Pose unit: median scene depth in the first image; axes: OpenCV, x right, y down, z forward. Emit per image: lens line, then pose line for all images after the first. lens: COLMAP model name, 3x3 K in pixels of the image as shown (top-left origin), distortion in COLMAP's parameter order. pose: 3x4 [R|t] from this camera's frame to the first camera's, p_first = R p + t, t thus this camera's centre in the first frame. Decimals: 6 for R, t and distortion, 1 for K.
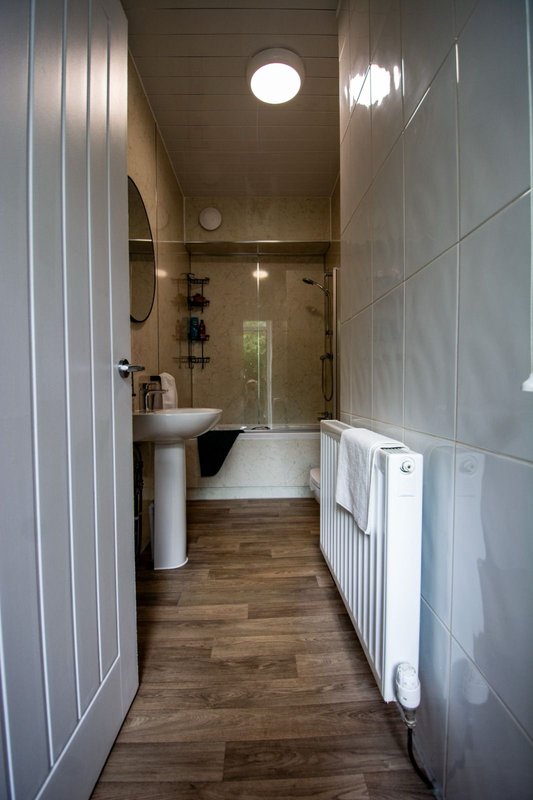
lens RADIAL K [[351.4, 0, 266.5], [0, 351.4, 400.0], [0, 0, 1]] dist [-0.001453, -0.000316]
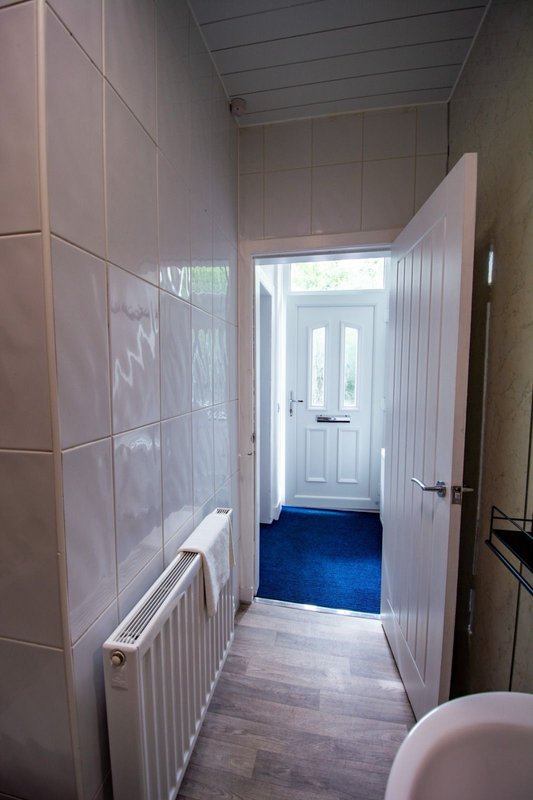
lens RADIAL K [[351.4, 0, 266.5], [0, 351.4, 400.0], [0, 0, 1]] dist [-0.001453, -0.000316]
pose [[-0.976663, -0.018646, 0.213968, -0.167094], [0.007595, 0.992603, 0.121167, -0.493232], [-0.214644, 0.119964, -0.969297, 2.031635]]
